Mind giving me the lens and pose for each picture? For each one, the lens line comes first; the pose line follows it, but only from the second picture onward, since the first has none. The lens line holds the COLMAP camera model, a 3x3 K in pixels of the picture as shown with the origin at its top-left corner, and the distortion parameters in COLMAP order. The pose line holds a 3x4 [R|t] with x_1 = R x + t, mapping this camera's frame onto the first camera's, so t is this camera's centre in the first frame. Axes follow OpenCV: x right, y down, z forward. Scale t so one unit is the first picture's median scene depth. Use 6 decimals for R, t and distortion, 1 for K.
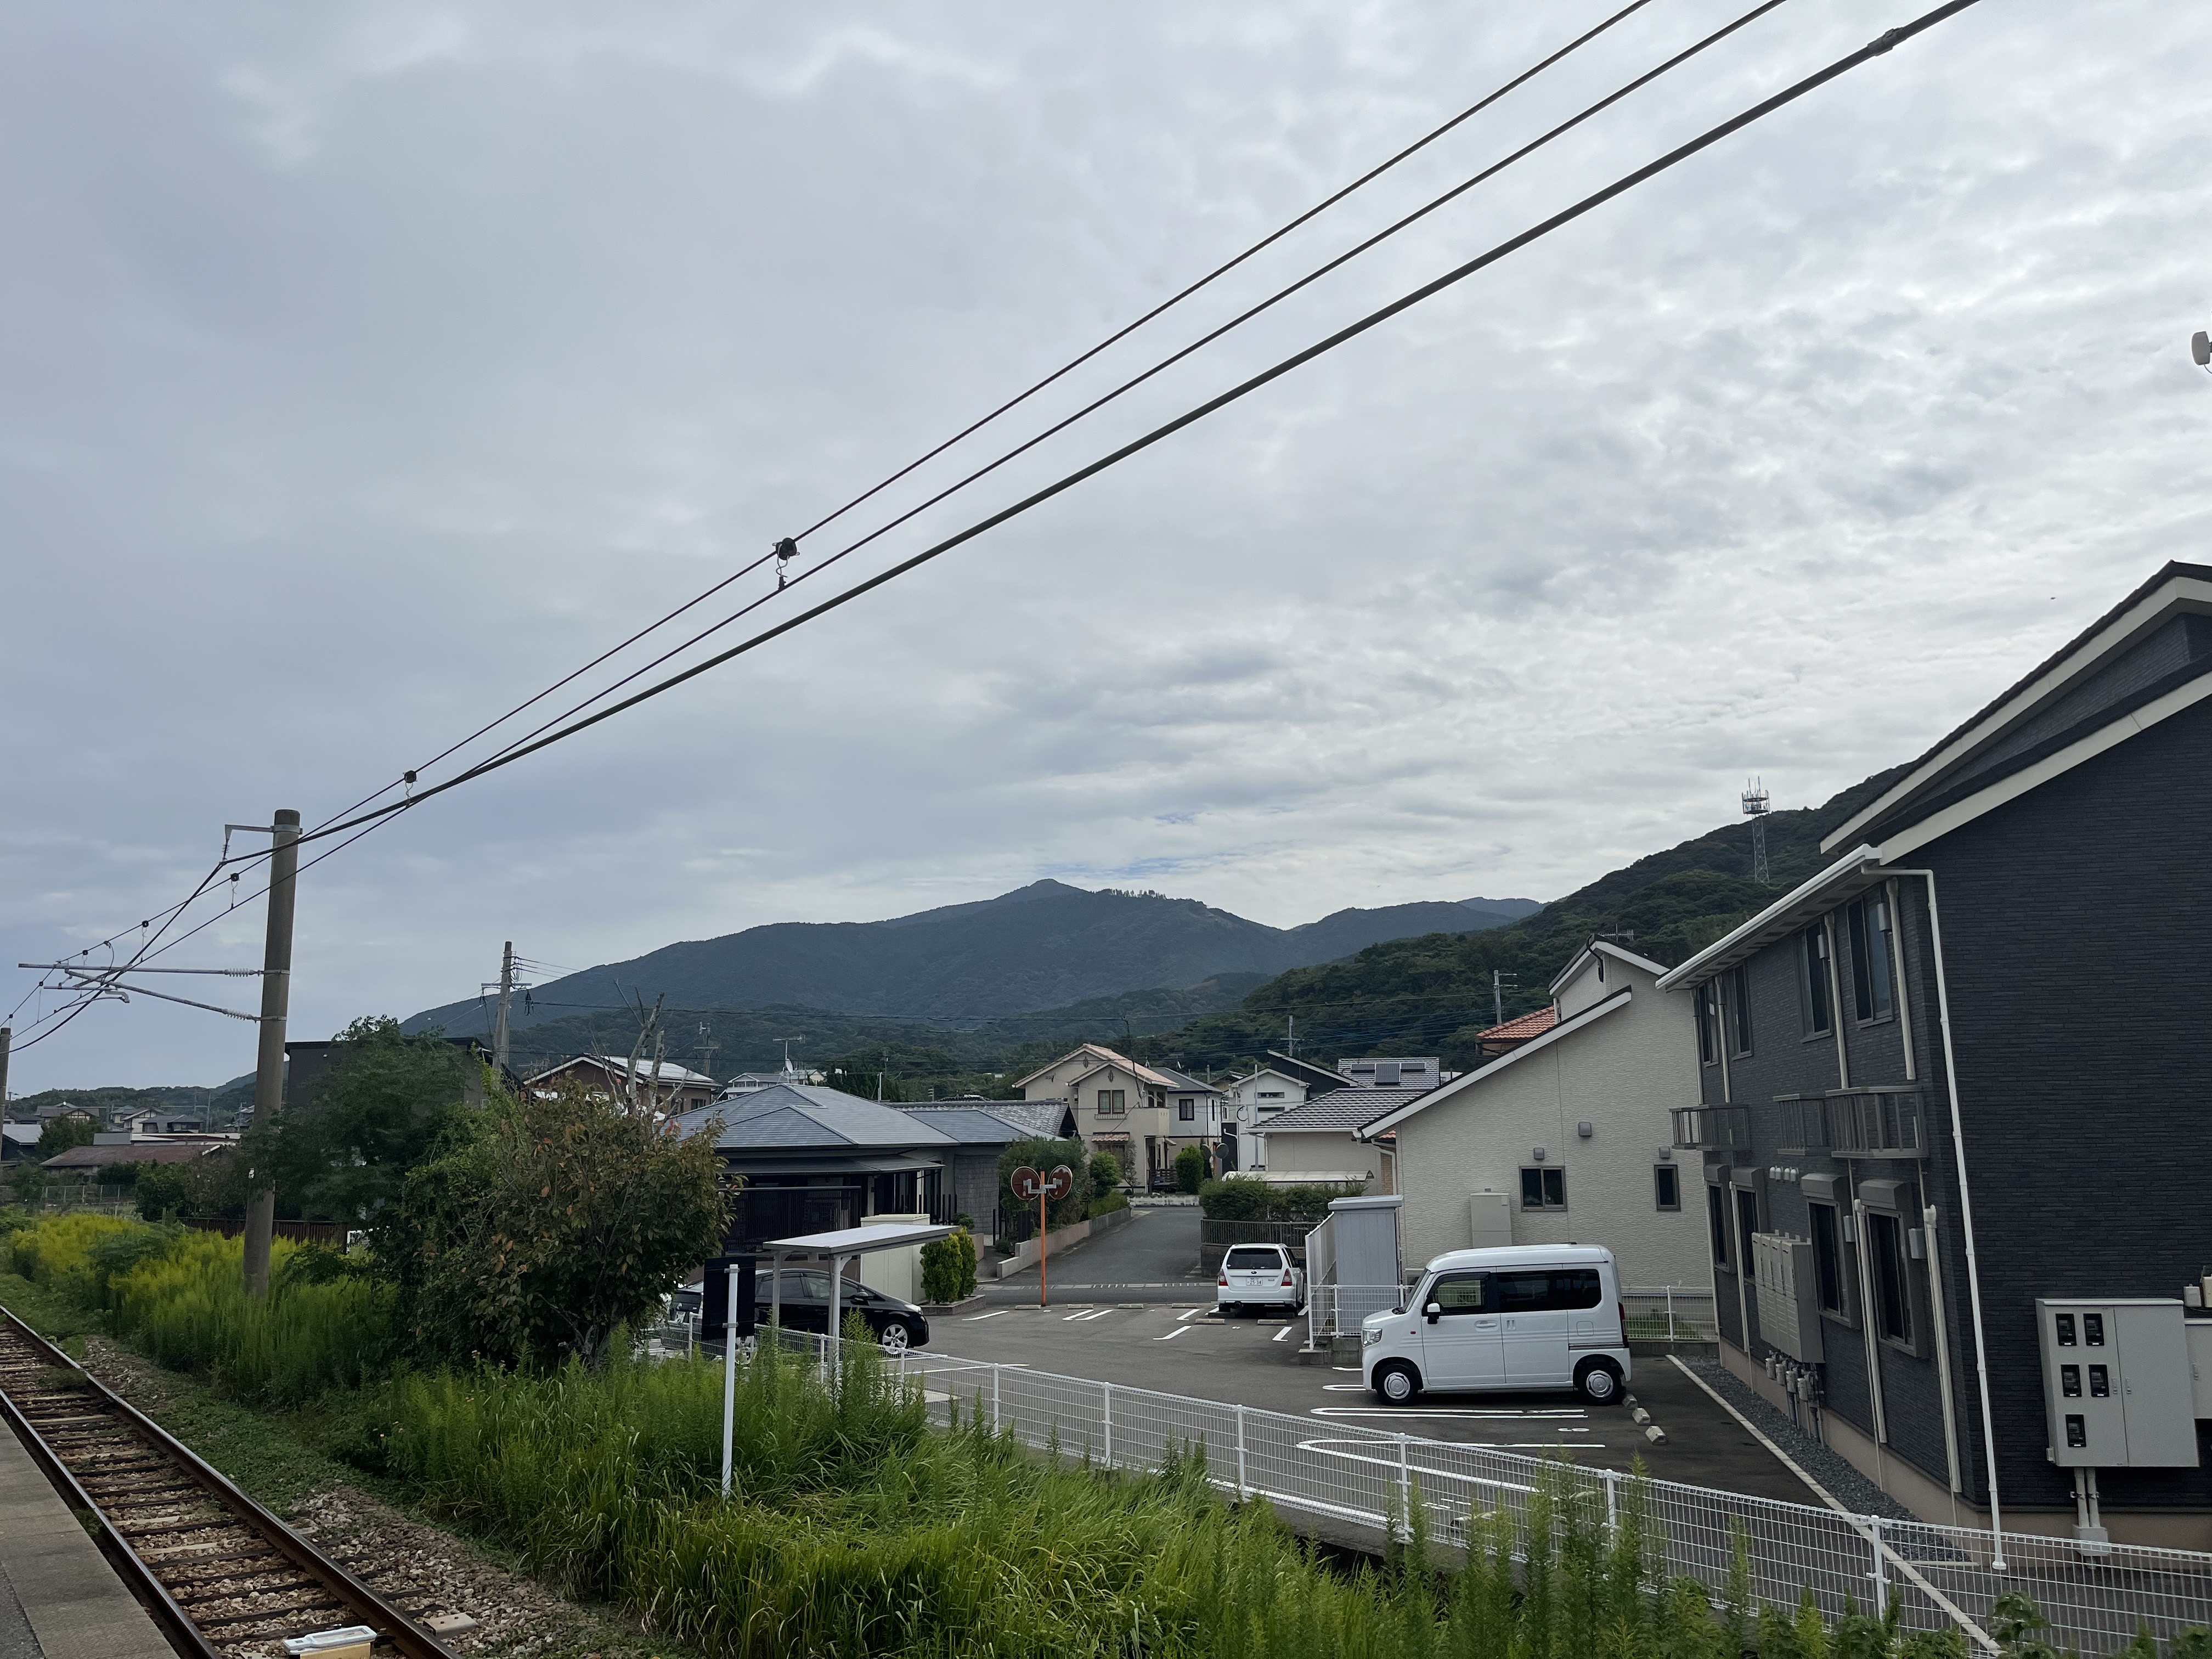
lens RADIAL K [[1685.4, 0, 1108.1], [0, 1685.4, 824.7], [0, 0, 1]] dist [0.051183, -0.057320]
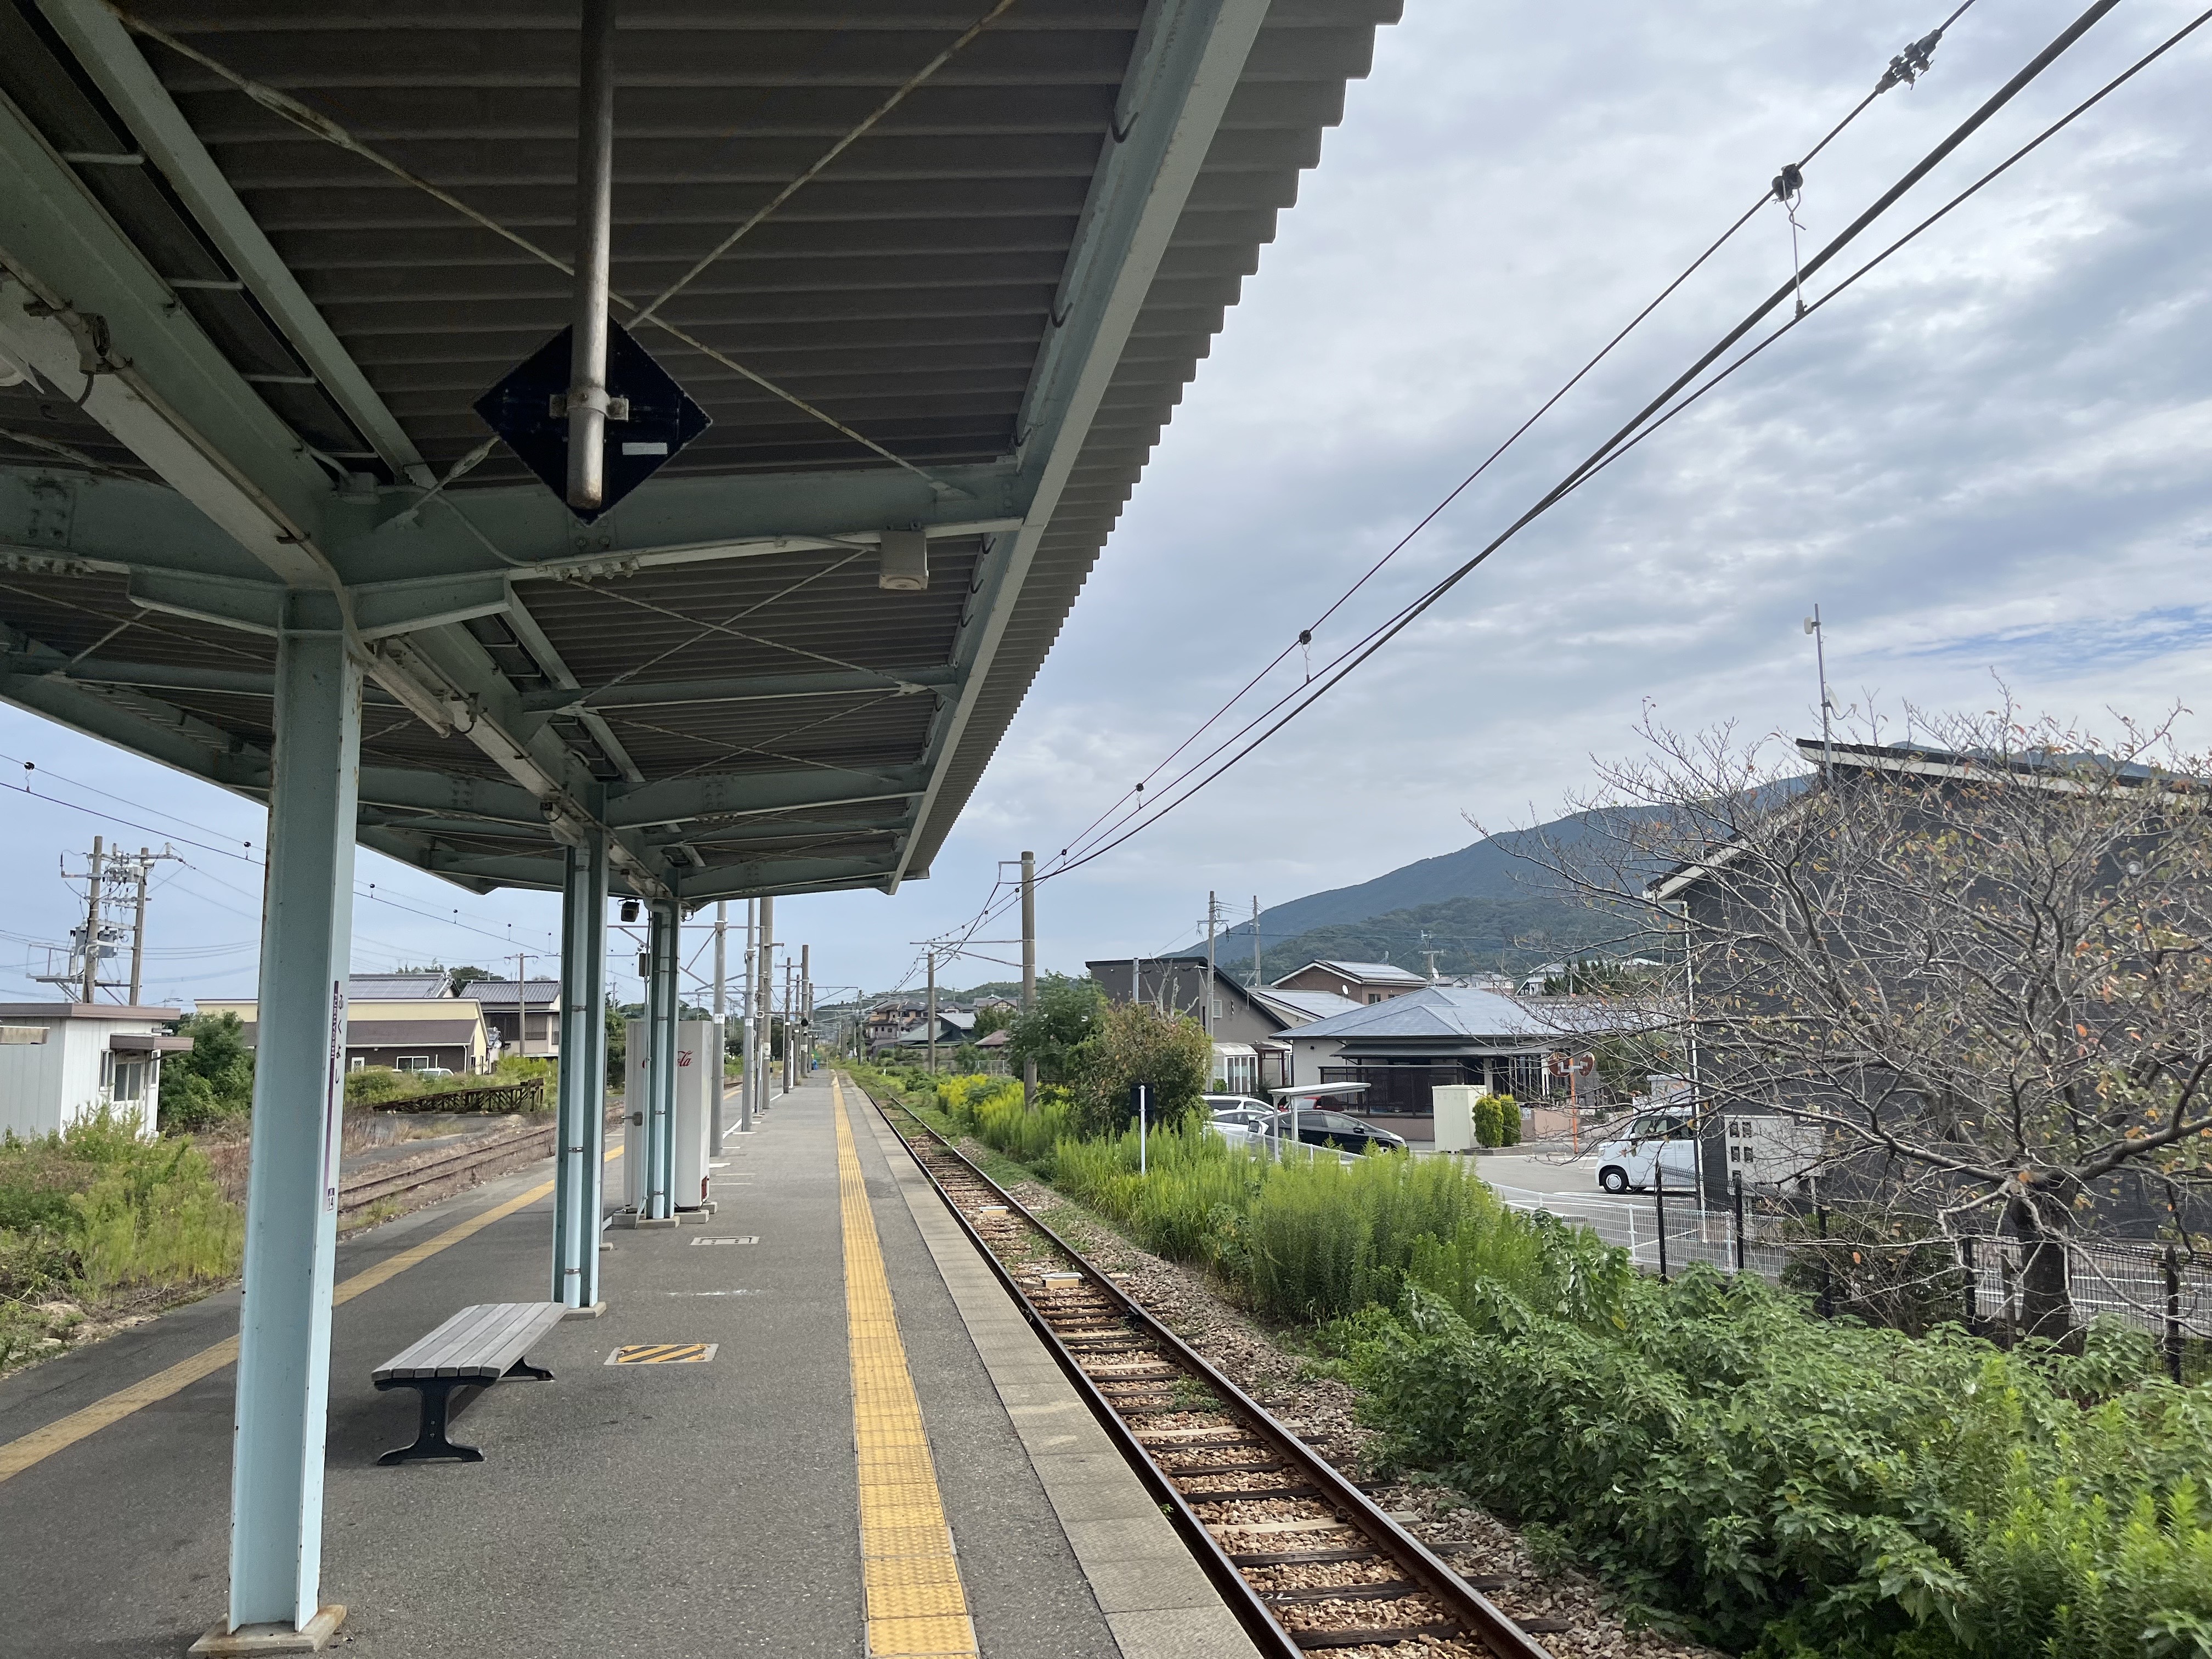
lens RADIAL K [[1685.4, 0, 1105.0], [0, 1685.4, 830.4], [0, 0, 1]] dist [0.051183, -0.057320]
pose [[0.886462, -0.053173, -0.459737, 0.330372], [0.084621, 0.995254, 0.048056, -0.086921], [0.455000, -0.081503, 0.886754, -0.436639]]
